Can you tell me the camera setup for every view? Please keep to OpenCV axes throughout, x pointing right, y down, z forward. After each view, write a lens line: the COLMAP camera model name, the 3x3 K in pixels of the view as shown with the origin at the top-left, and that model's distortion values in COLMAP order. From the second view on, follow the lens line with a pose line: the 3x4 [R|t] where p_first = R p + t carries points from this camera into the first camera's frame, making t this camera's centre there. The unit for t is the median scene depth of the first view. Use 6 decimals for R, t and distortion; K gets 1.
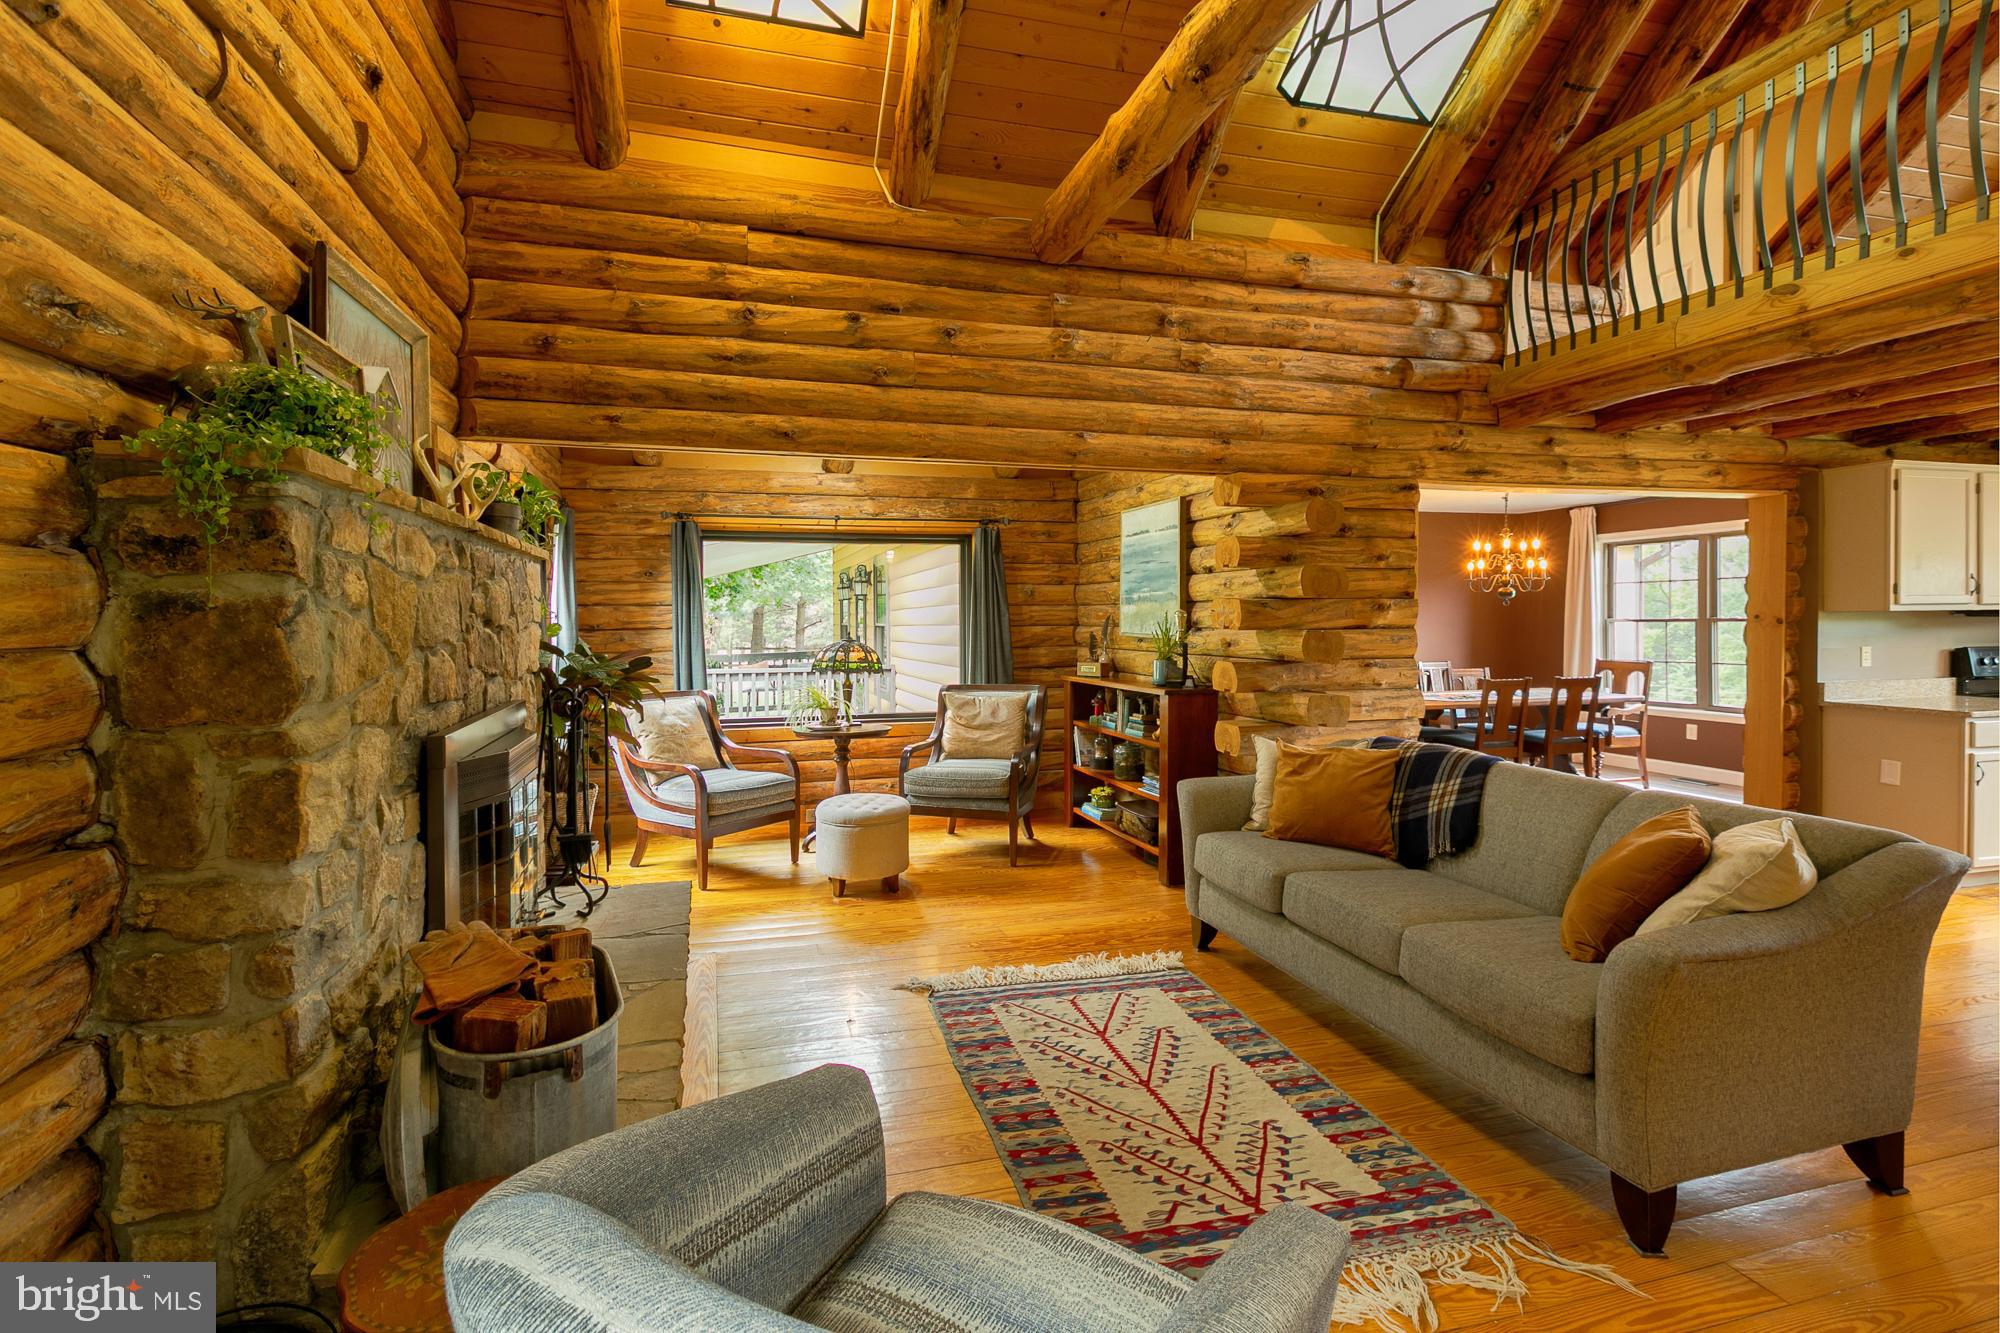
lens RADIAL K [[909.9, 0, 930.8], [0, 909.9, 633.3], [0, 0, 1]] dist [0.000543, 0.000256]
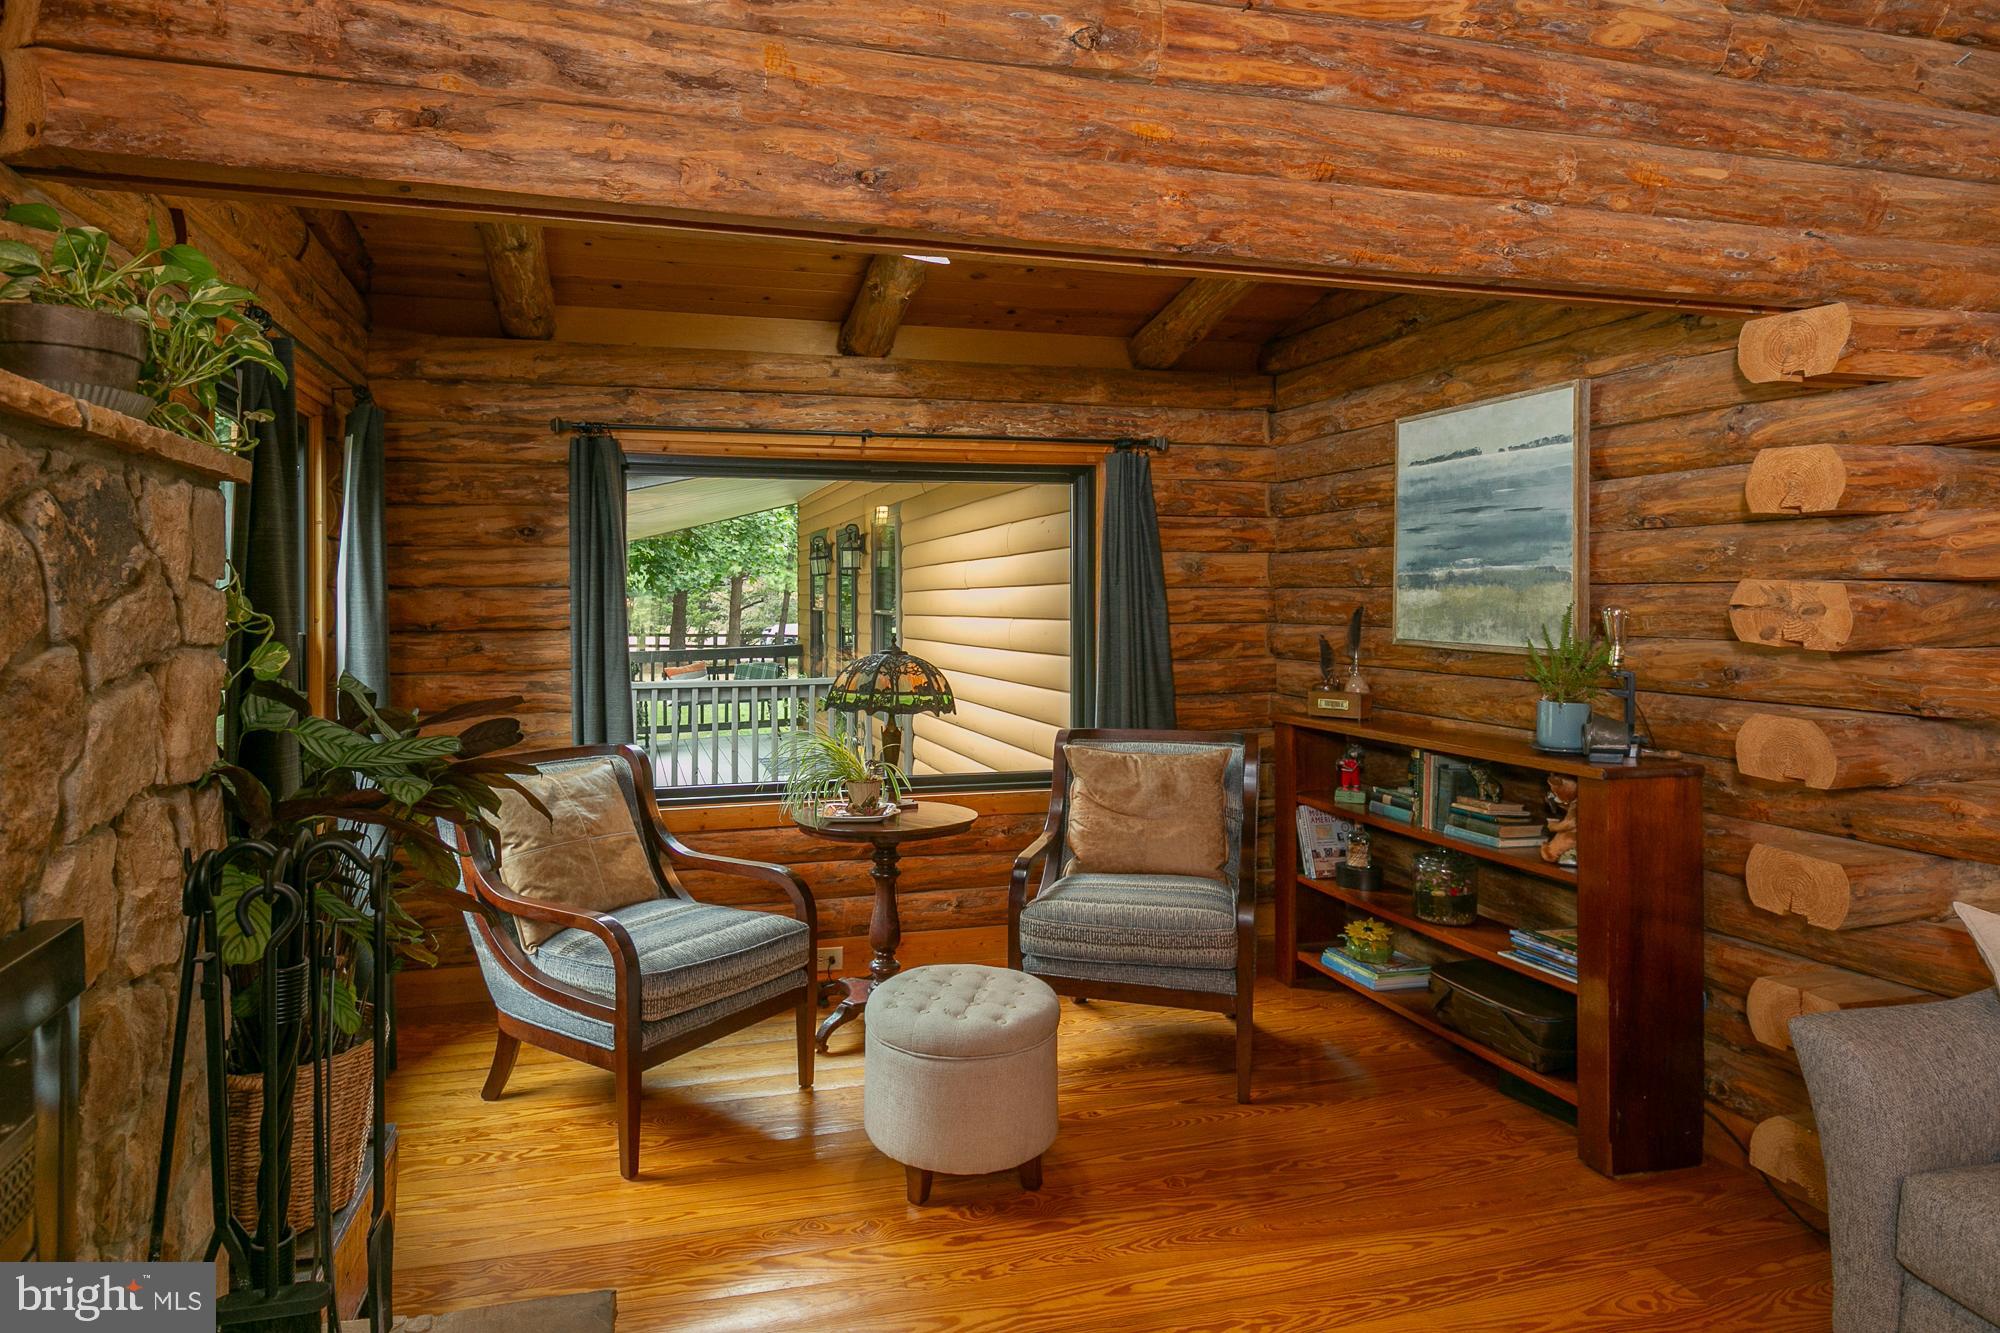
lens RADIAL K [[1138.5, 0, 953.2], [0, 1138.5, 582.7], [0, 0, 1]] dist [-0.004553, 0.002647]
pose [[0.998831, 0.000209, 0.048337, -0.118733], [0.001177, 0.999589, -0.028647, -0.019729], [-0.048323, 0.028671, 0.998420, 0.416629]]
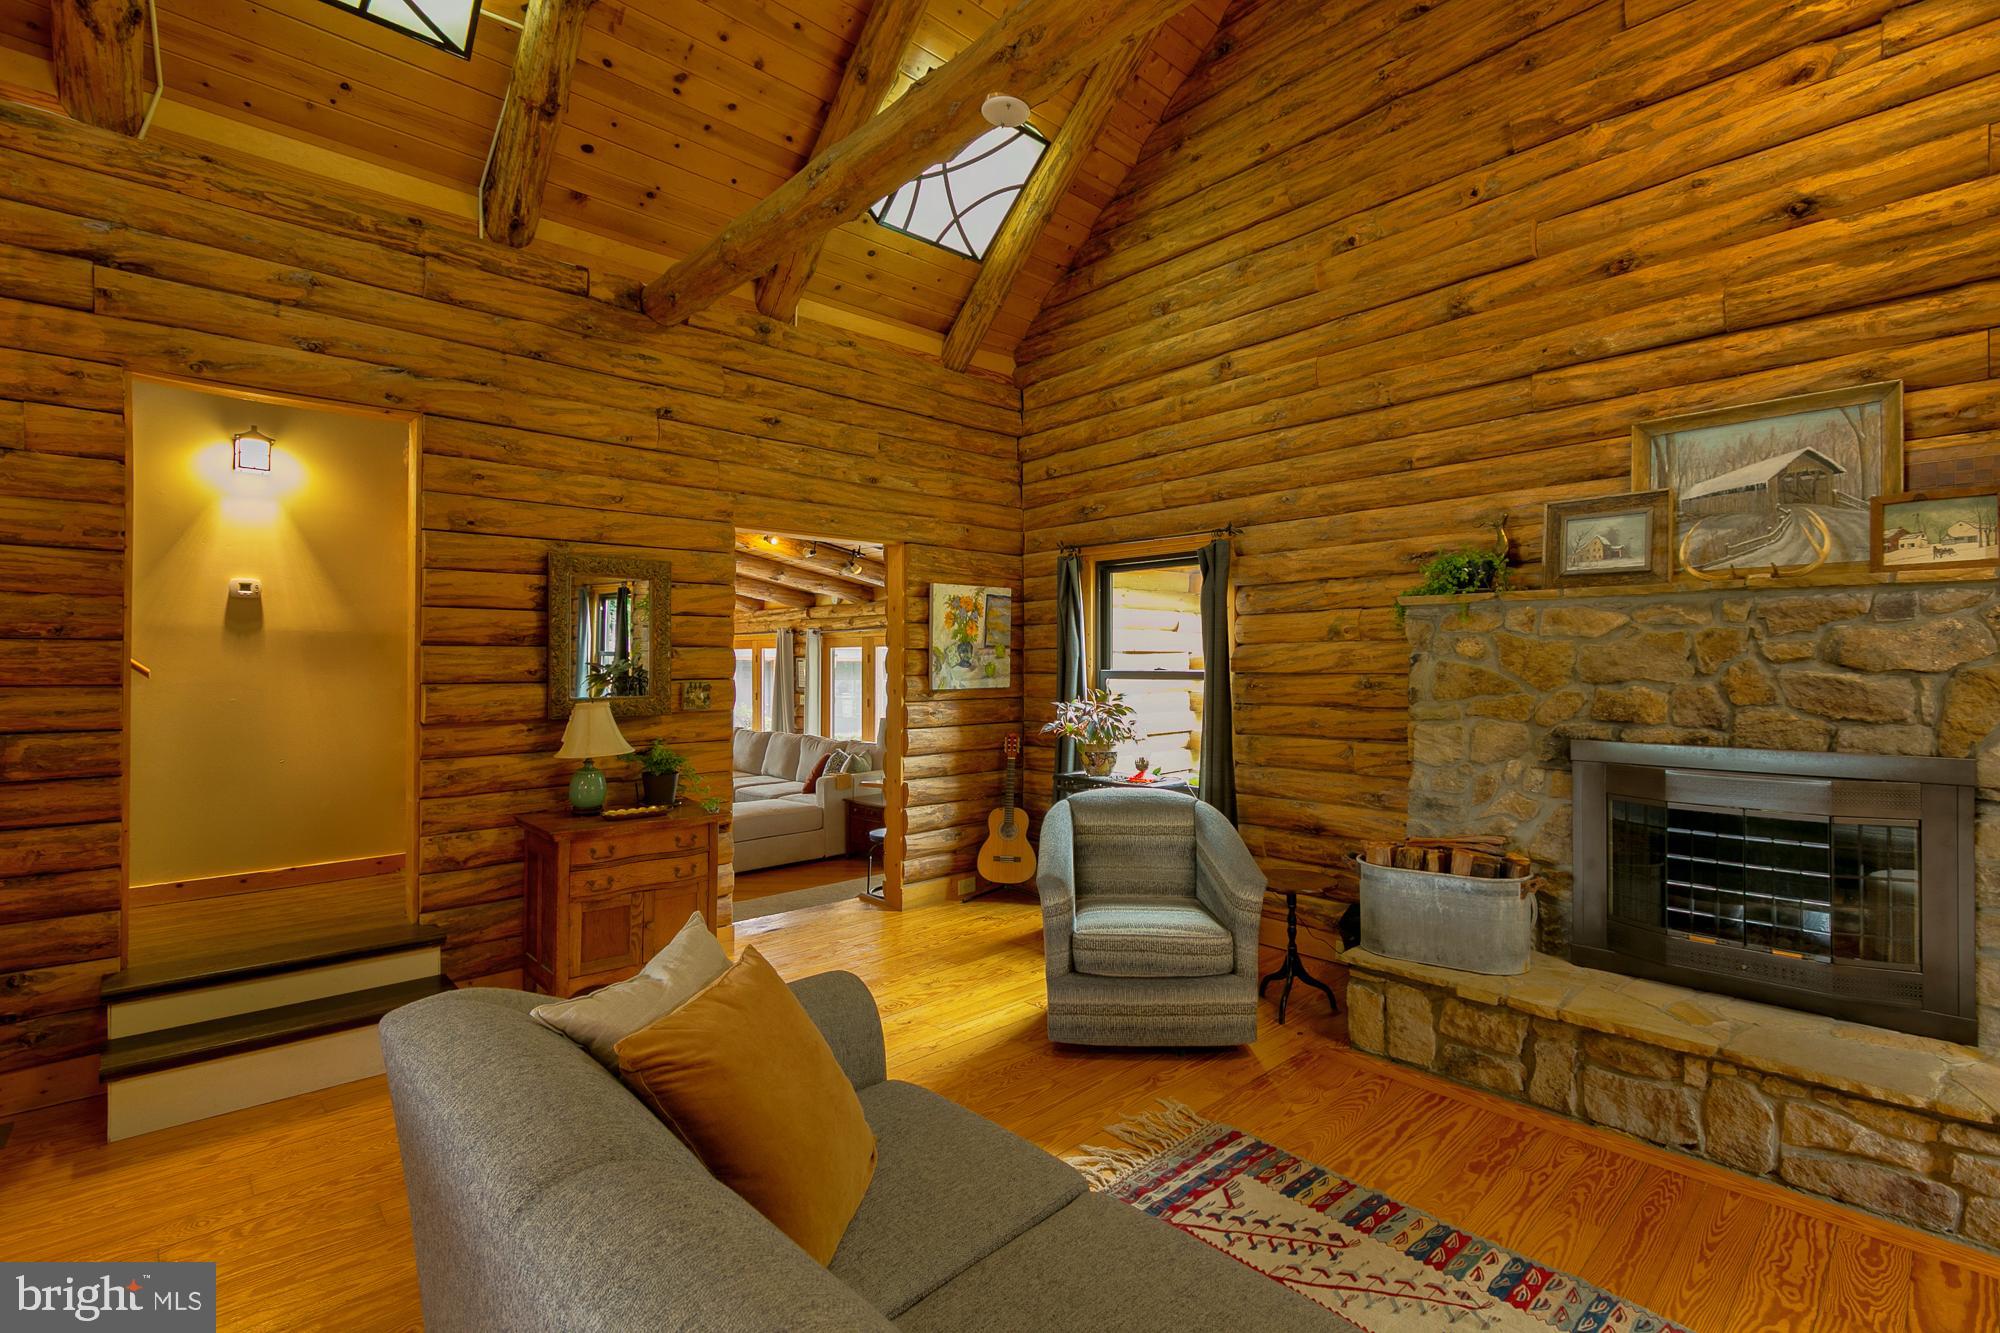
lens RADIAL K [[909.9, 0, 997.2], [0, 909.9, 656.9], [0, 0, 1]] dist [0.000543, 0.000256]
pose [[-0.869542, 0.003534, -0.493847, 0.485912], [-0.002391, 0.999933, 0.011366, -0.016416], [0.493853, 0.011064, -0.869475, 0.836497]]
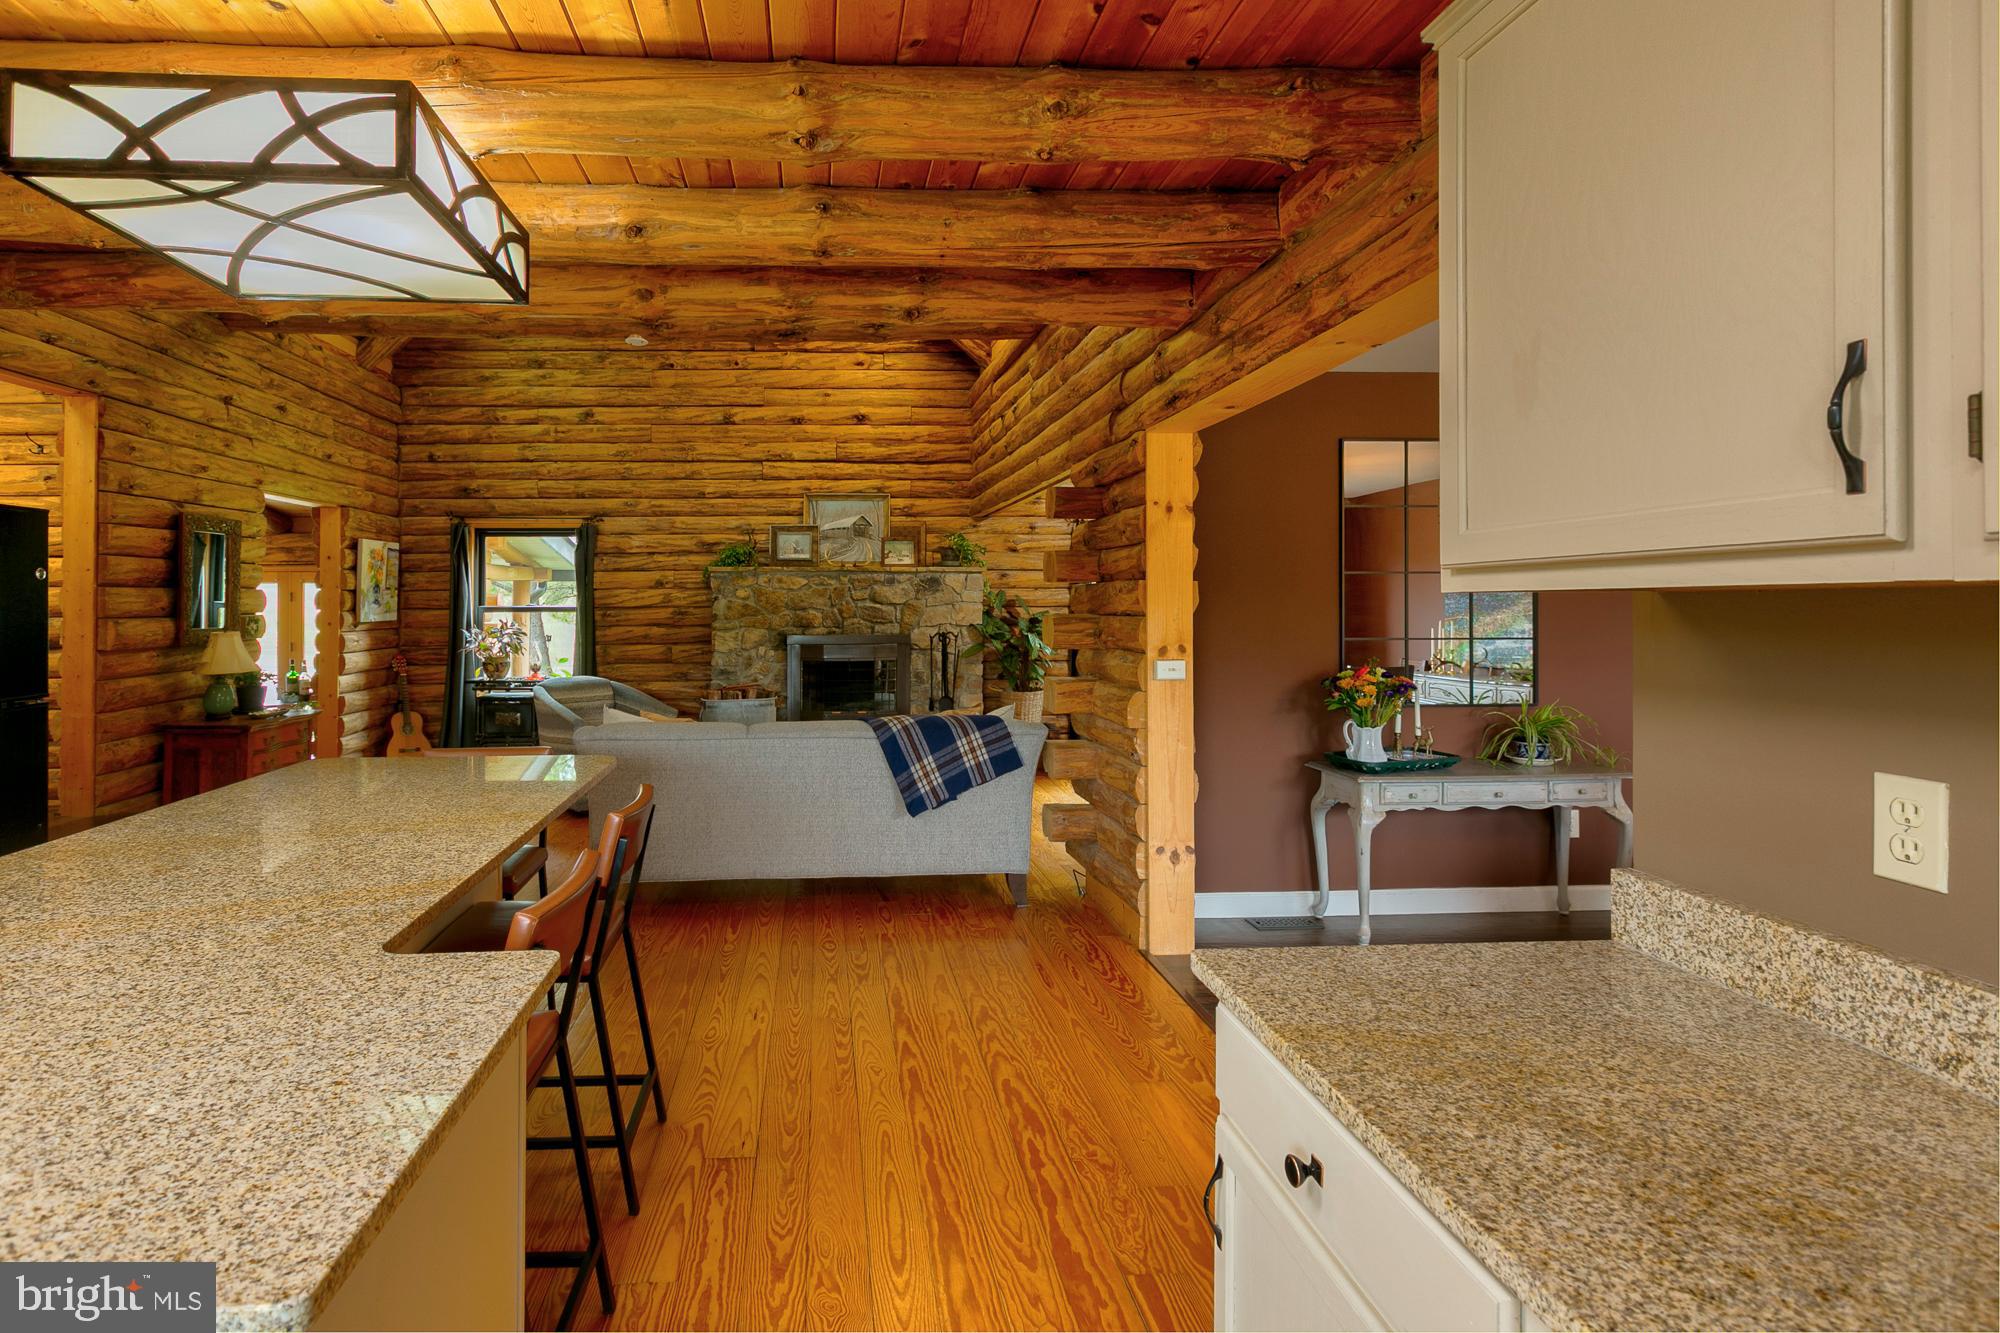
lens RADIAL K [[984.3, 0, 859.4], [0, 984.3, 598.4], [0, 0, 1]] dist [-0.011916, -0.000978]
pose [[-0.187548, 0.003950, -0.982247, 1.365676], [-0.014313, 0.999875, 0.006754, -0.021832], [0.982151, 0.015326, -0.187468, 0.880899]]
